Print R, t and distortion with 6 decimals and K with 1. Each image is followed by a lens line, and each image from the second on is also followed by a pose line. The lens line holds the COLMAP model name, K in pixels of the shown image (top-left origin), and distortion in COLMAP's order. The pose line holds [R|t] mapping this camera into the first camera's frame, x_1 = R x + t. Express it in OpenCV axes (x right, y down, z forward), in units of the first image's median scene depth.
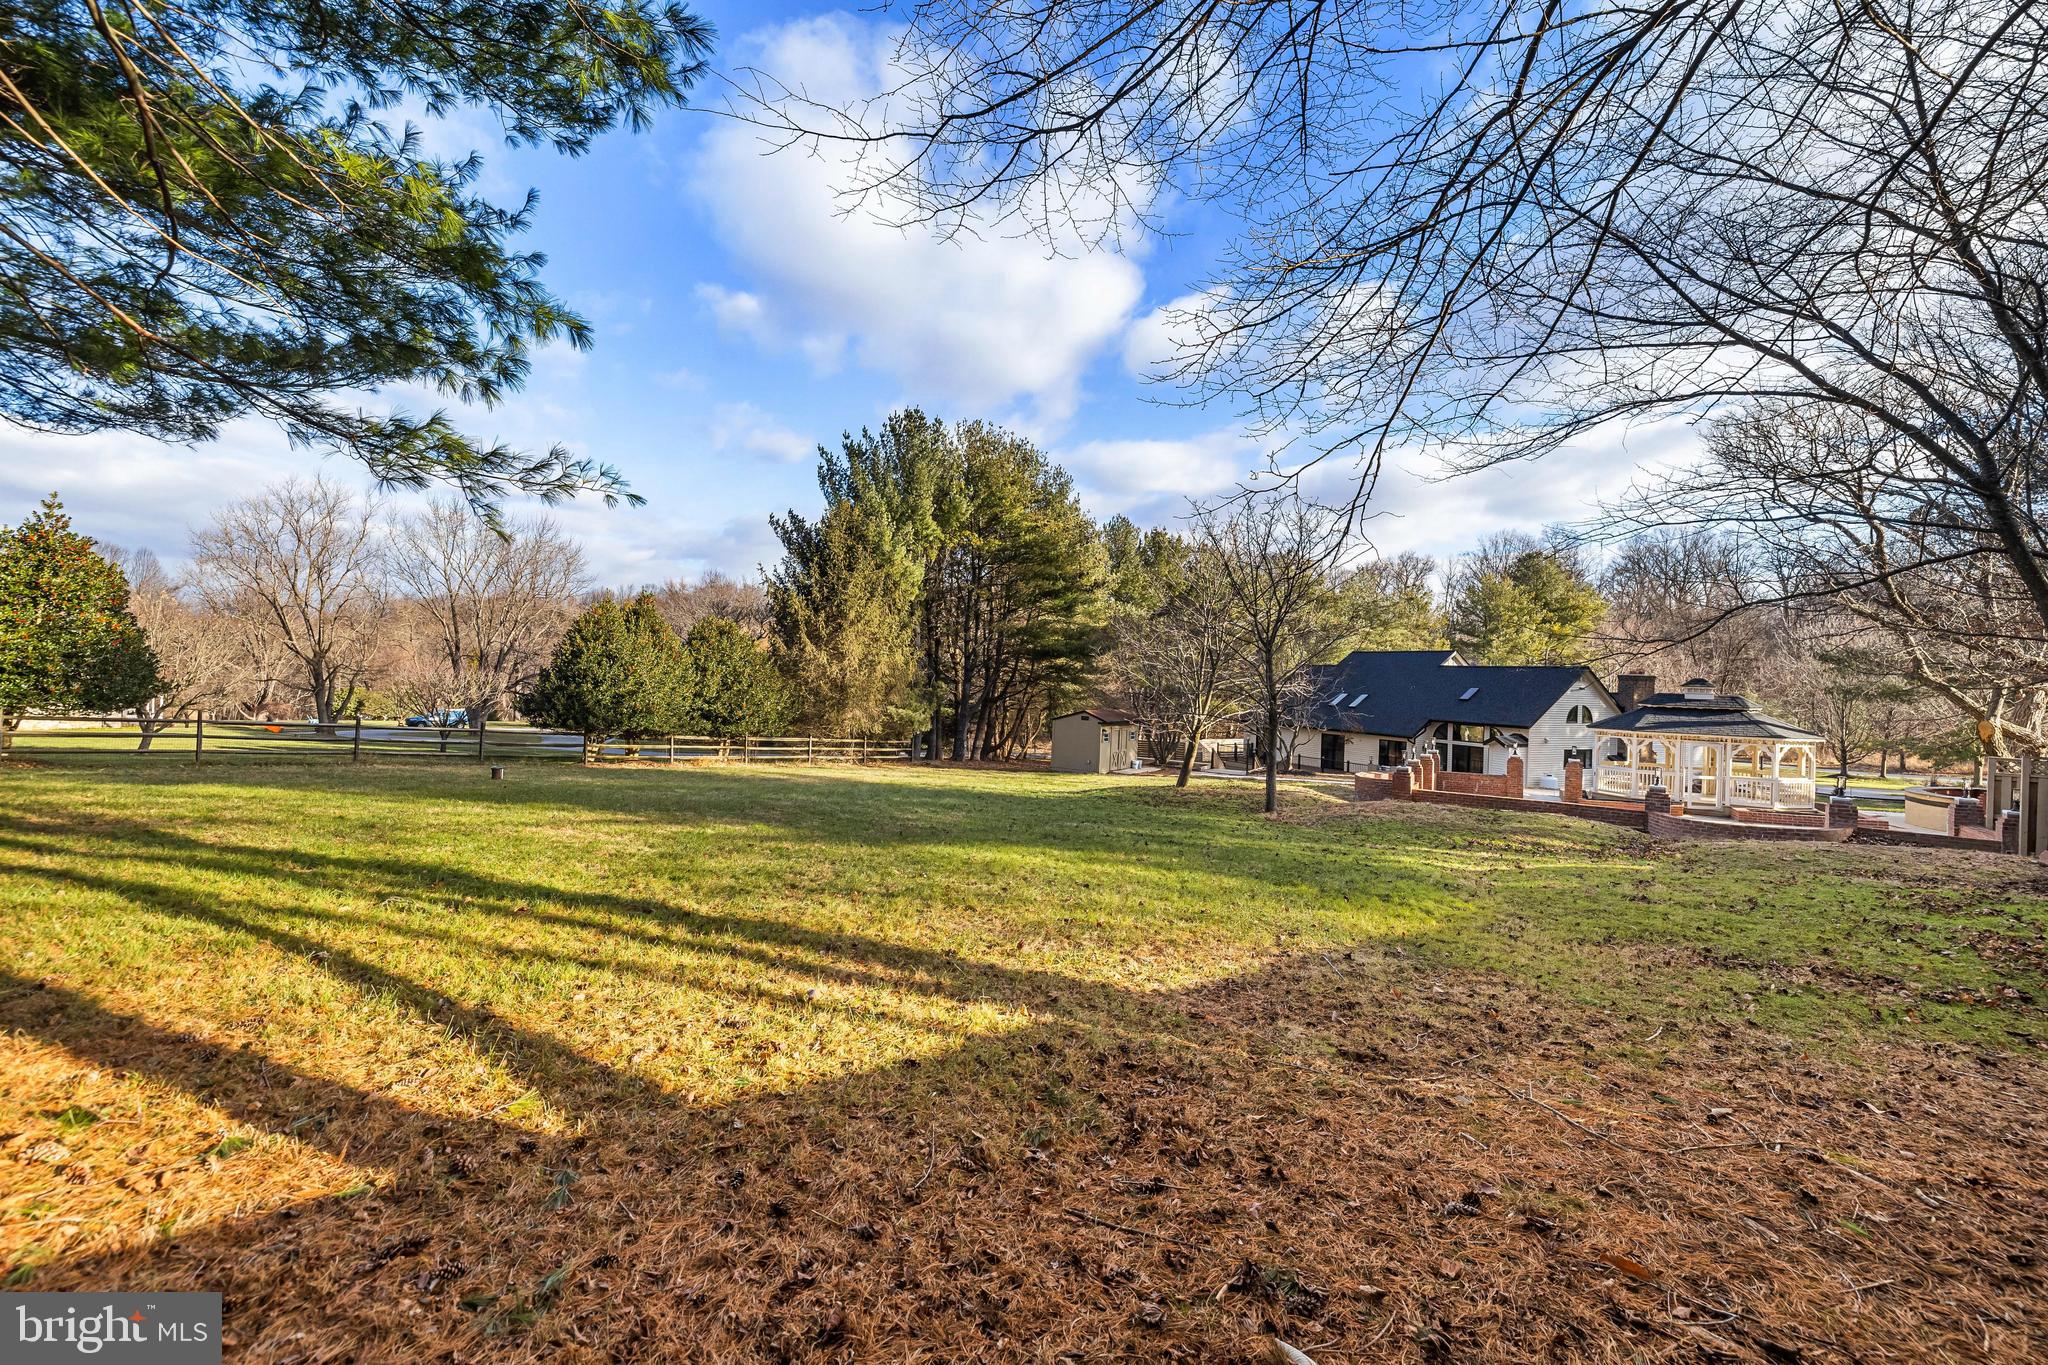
lens RADIAL K [[861.1, 0, 1028.3], [0, 861.1, 693.2], [0, 0, 1]] dist [0.002601, 0.000572]
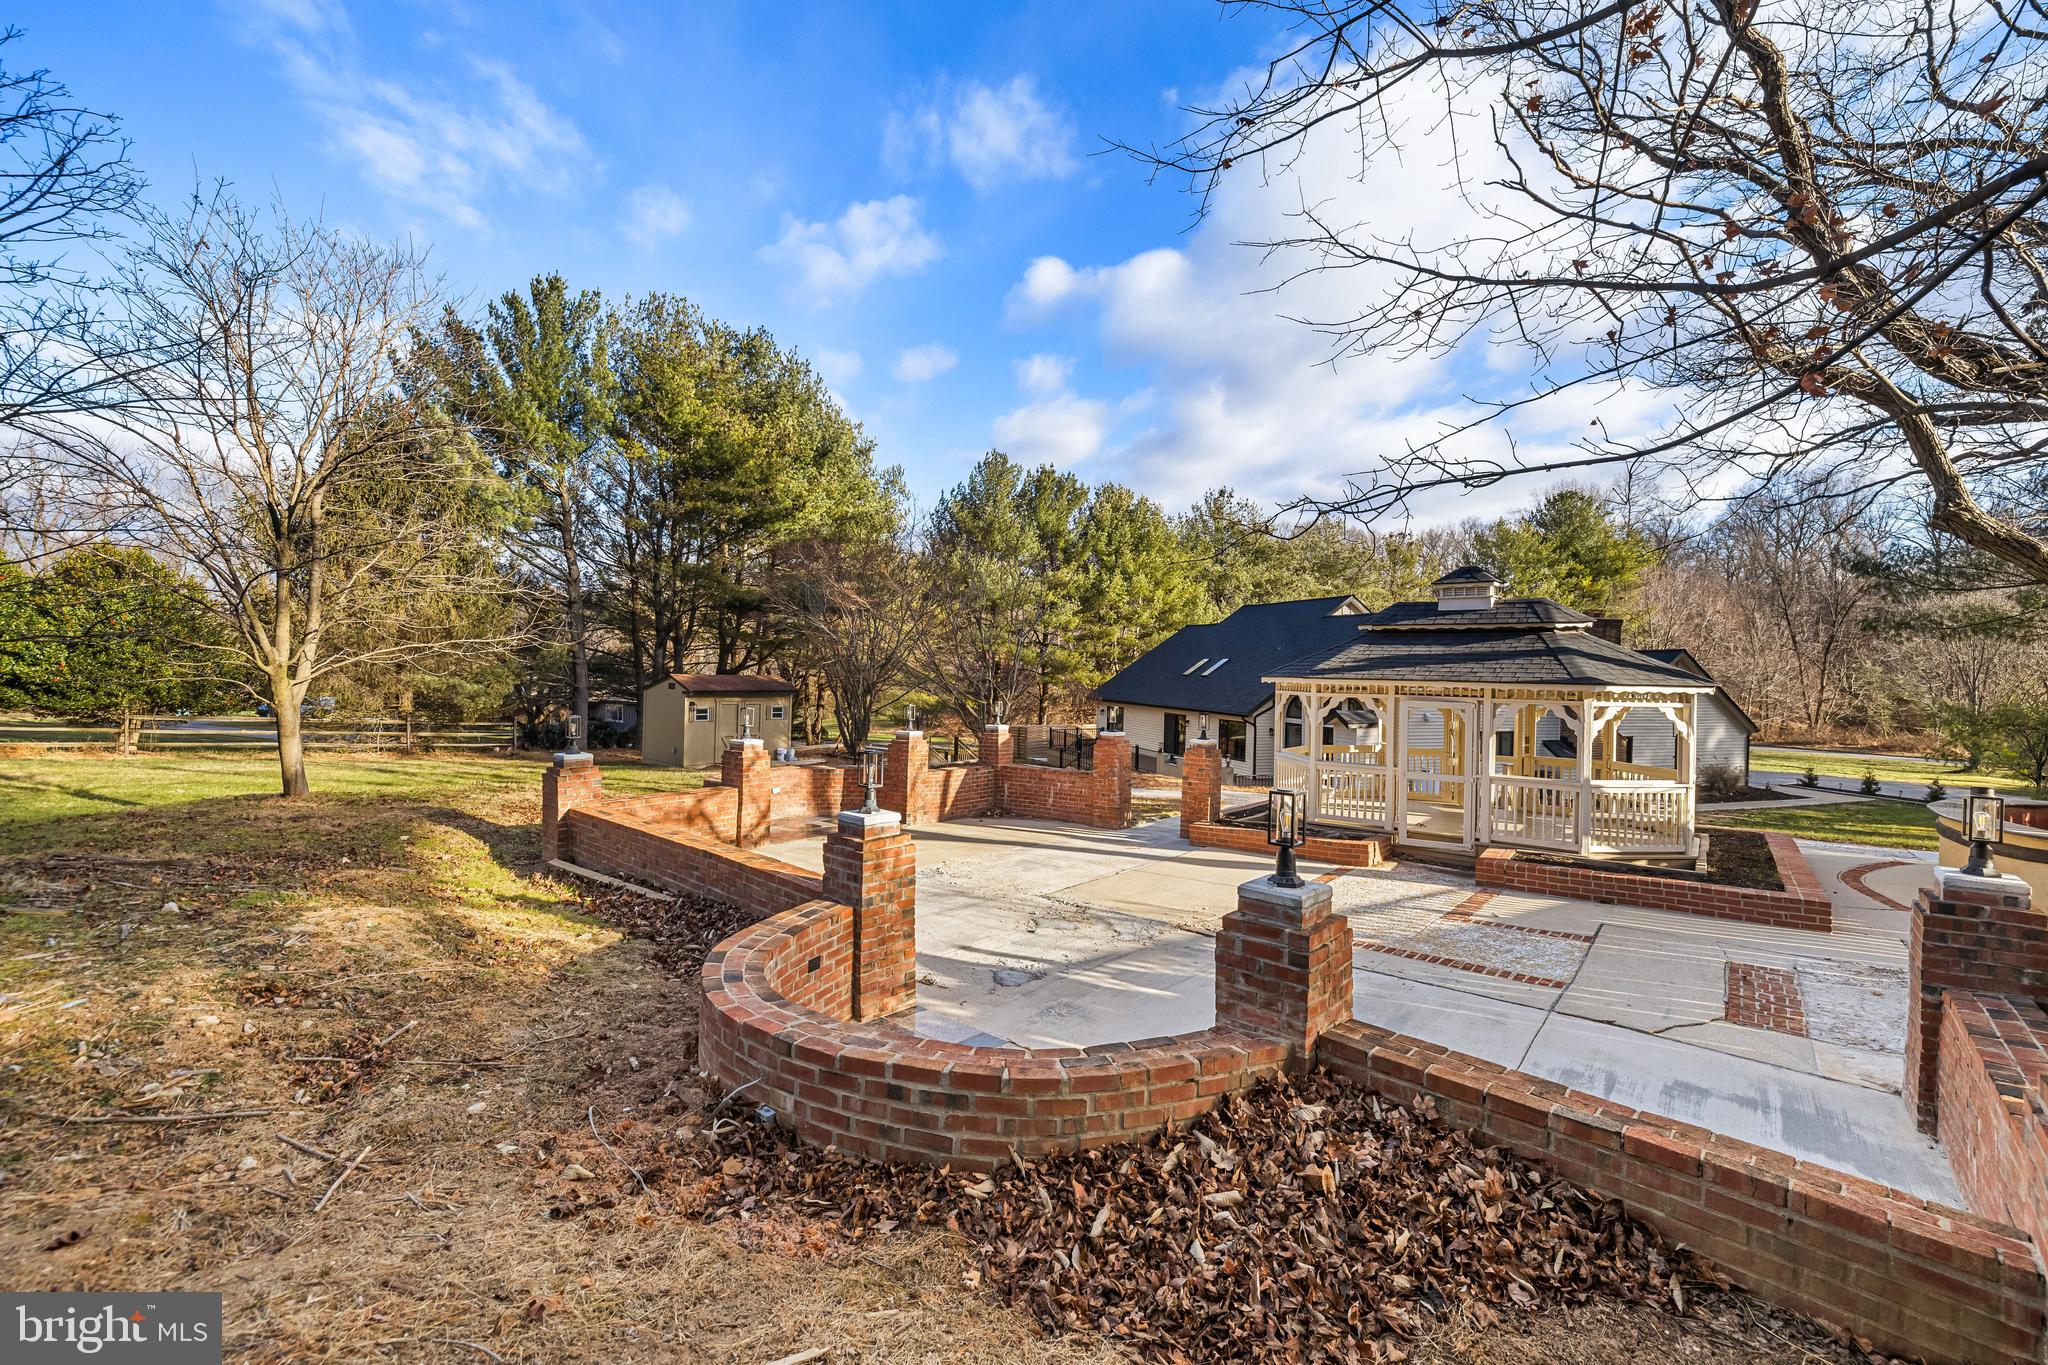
lens RADIAL K [[861.1, 0, 1028.3], [0, 861.1, 693.2], [0, 0, 1]] dist [0.002601, 0.000572]
pose [[0.994804, -0.007889, -0.101507, 0.298840], [0.008841, 0.999921, 0.008930, 0.023160], [0.101429, -0.009781, 0.994795, 0.259919]]
